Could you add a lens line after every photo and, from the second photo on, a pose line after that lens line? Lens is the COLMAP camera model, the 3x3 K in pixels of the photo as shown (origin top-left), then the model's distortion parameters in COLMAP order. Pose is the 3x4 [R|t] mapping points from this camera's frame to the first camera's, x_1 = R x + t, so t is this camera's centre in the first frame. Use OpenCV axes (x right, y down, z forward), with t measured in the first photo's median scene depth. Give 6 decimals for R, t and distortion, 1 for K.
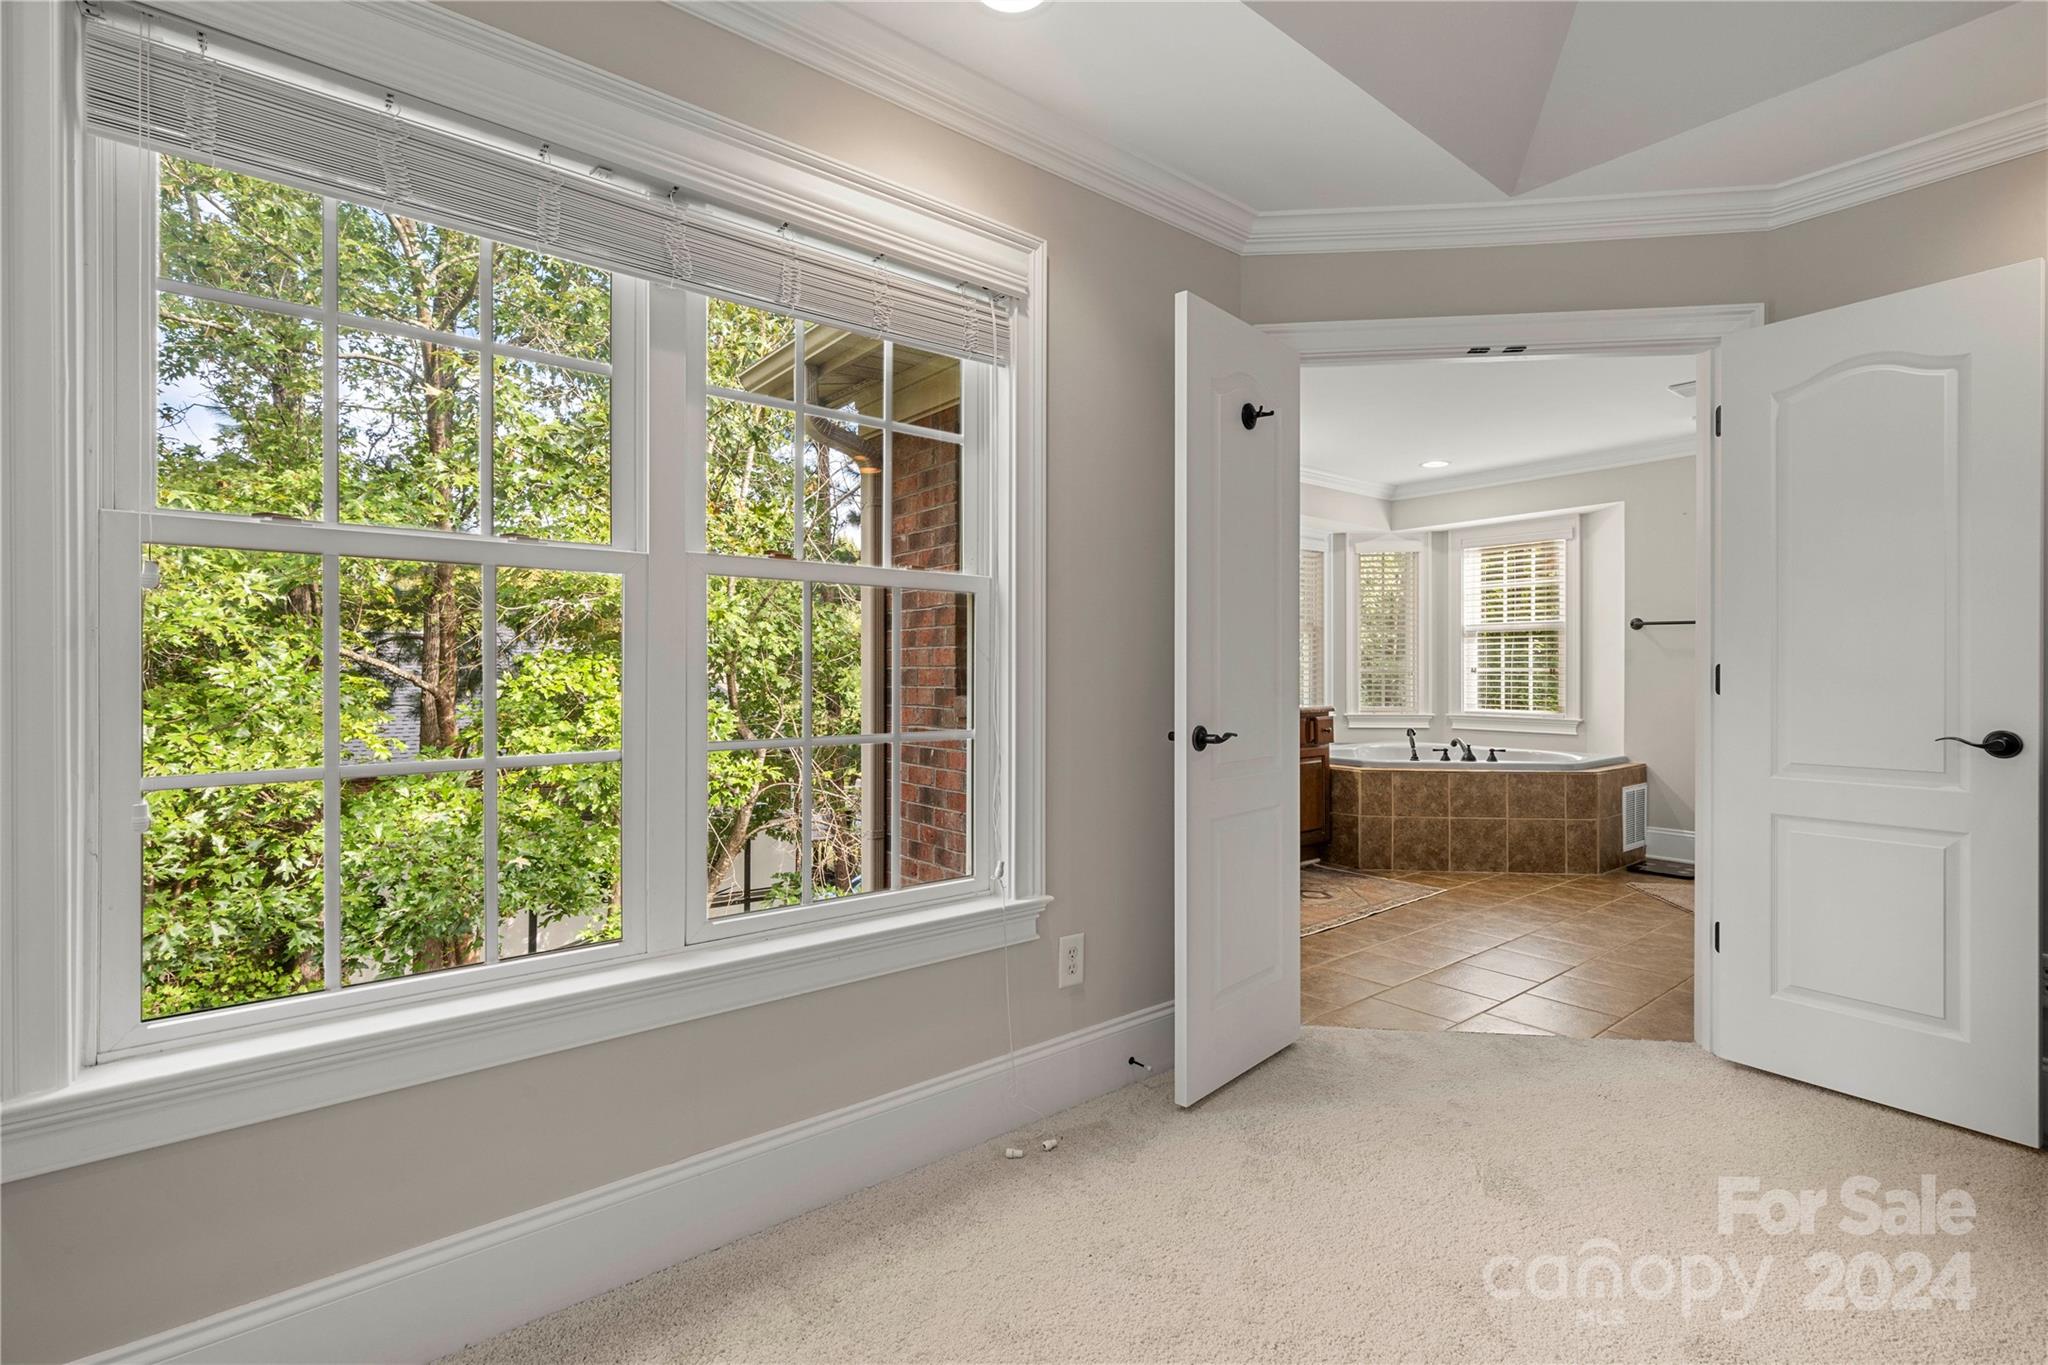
lens RADIAL K [[924.7, 0, 1019.7], [0, 924.7, 672.8], [0, 0, 1]] dist [0.004694, 0.000720]
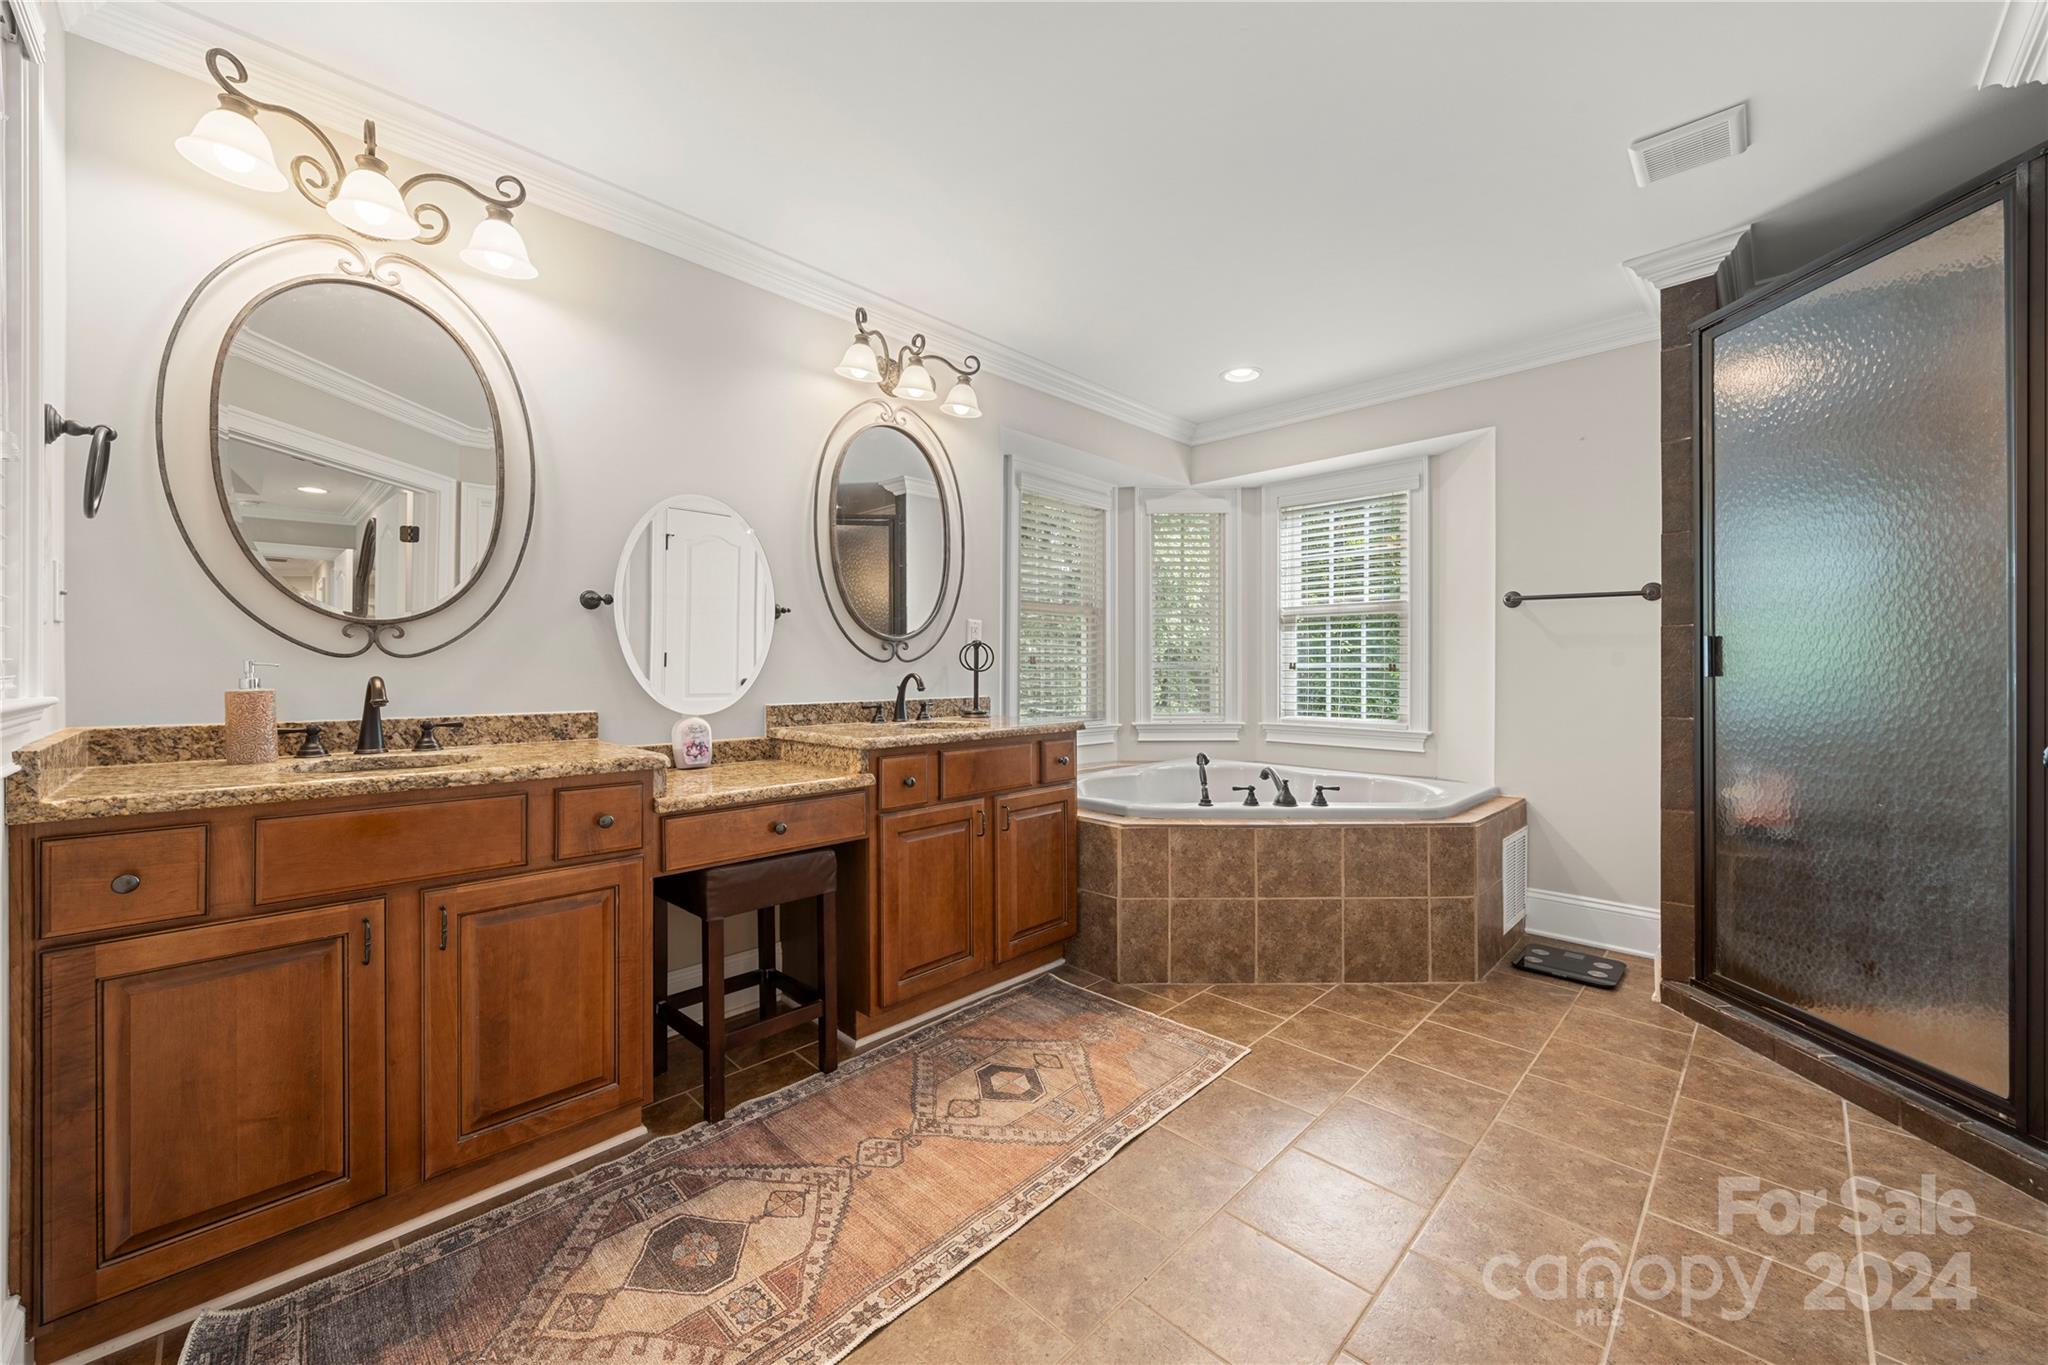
lens RADIAL K [[778.8, 0, 1023.5], [0, 778.8, 672.6], [0, 0, 1]] dist [0.001864, 0.000366]
pose [[0.992264, -0.000270, 0.124142, 0.235364], [-0.000041, 0.999997, 0.002509, 0.001504], [-0.124142, -0.002494, 0.992261, 0.482000]]
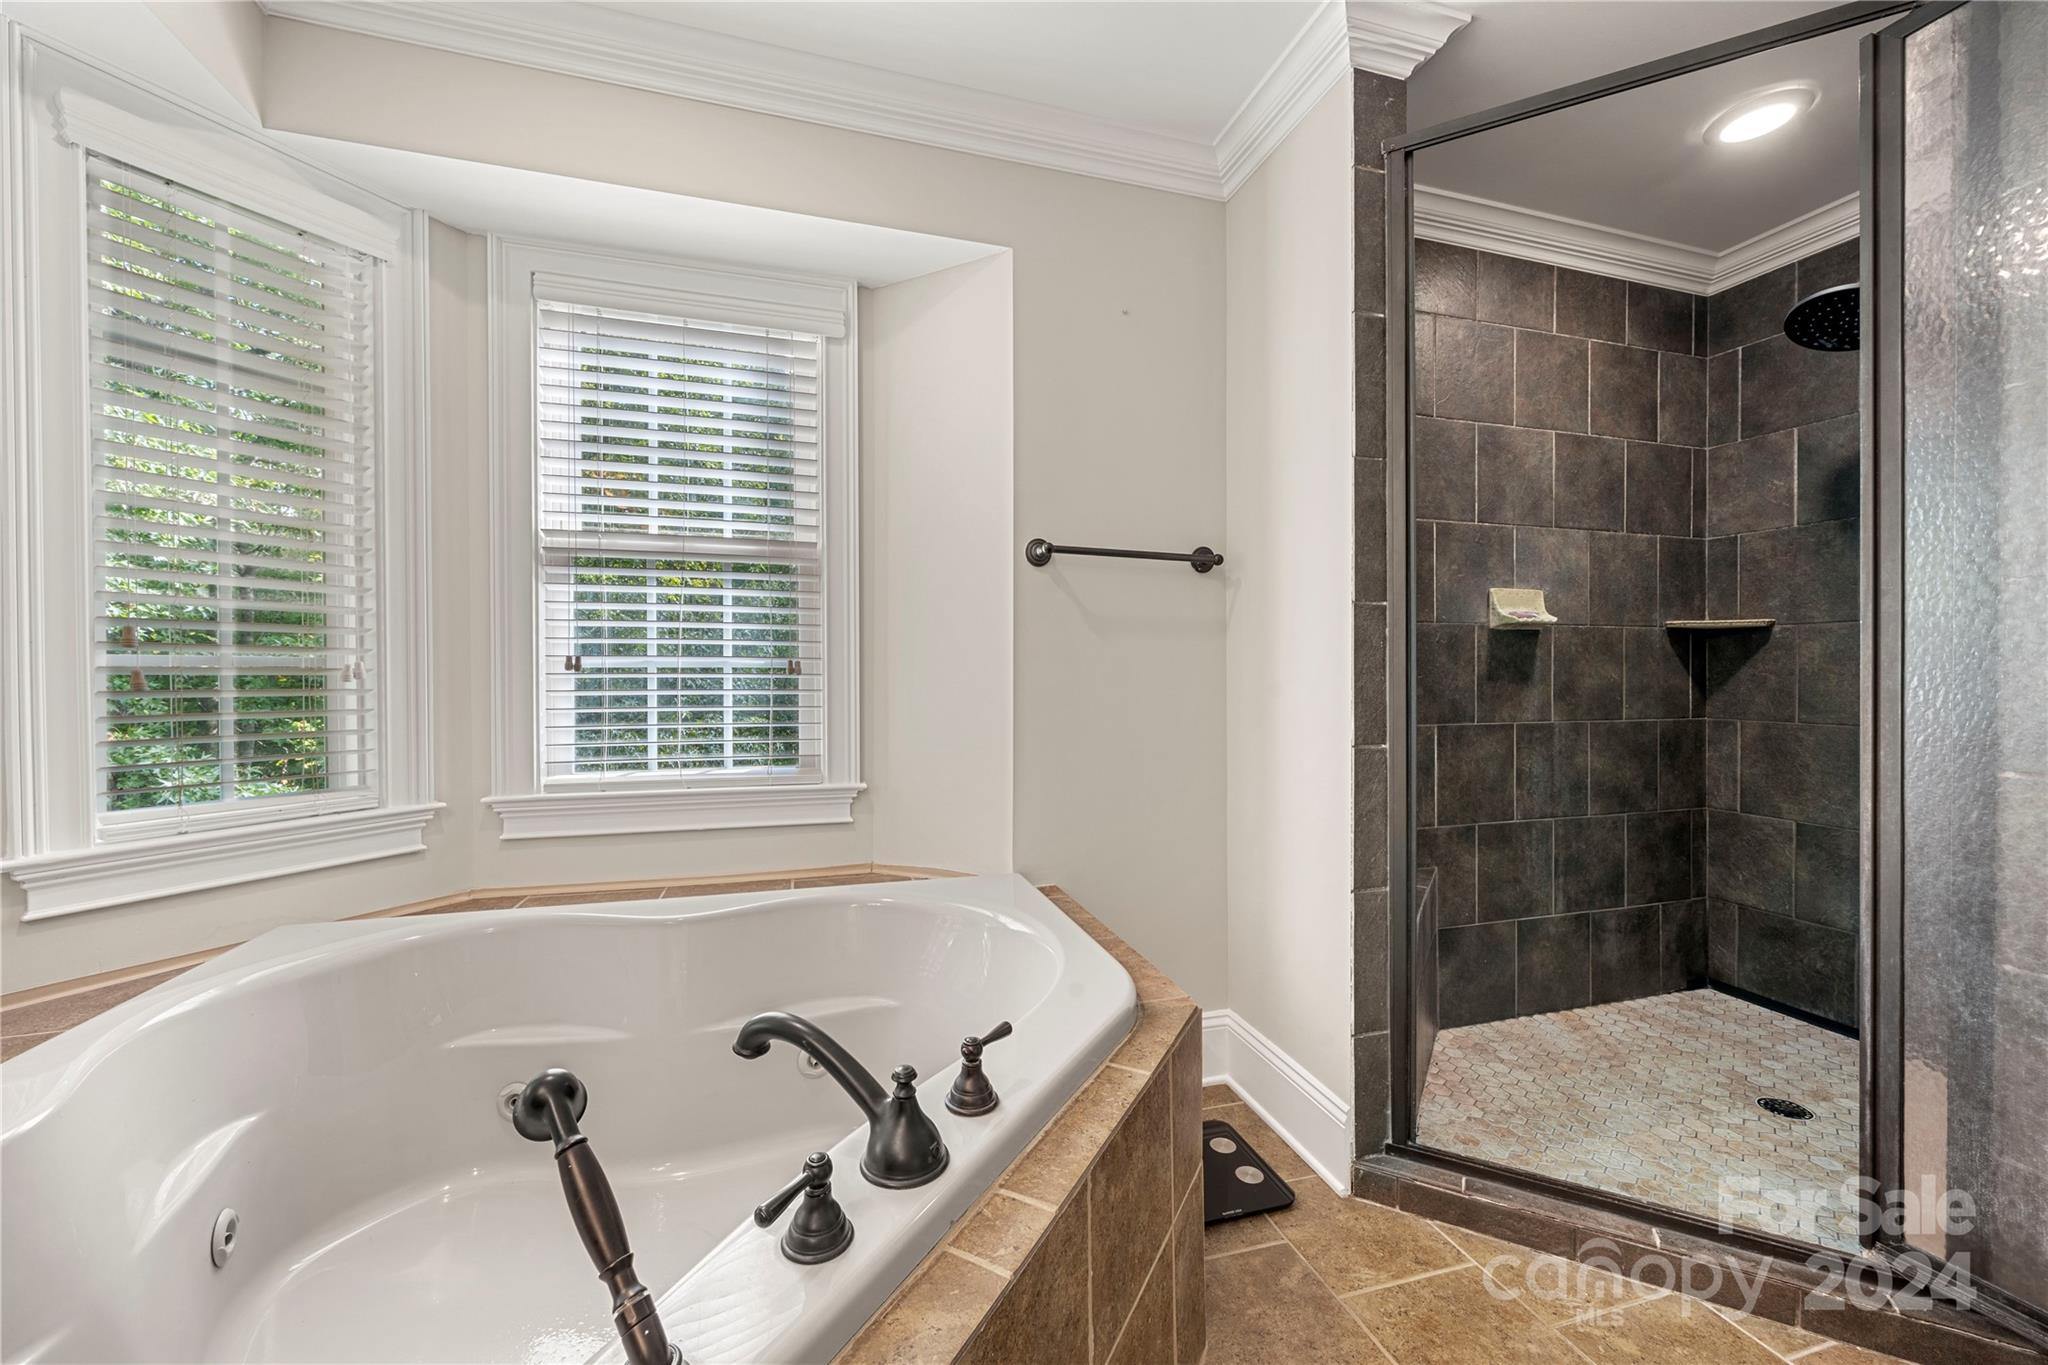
lens RADIAL K [[827.9, 0, 1061.3], [0, 827.9, 676.1], [0, 0, 1]] dist [-0.000015, -0.000363]
pose [[0.378025, -0.002644, 0.925792, 0.342733], [0.000247, 0.999996, 0.002755, 0.001801], [-0.925795, -0.000813, 0.378024, 0.893123]]
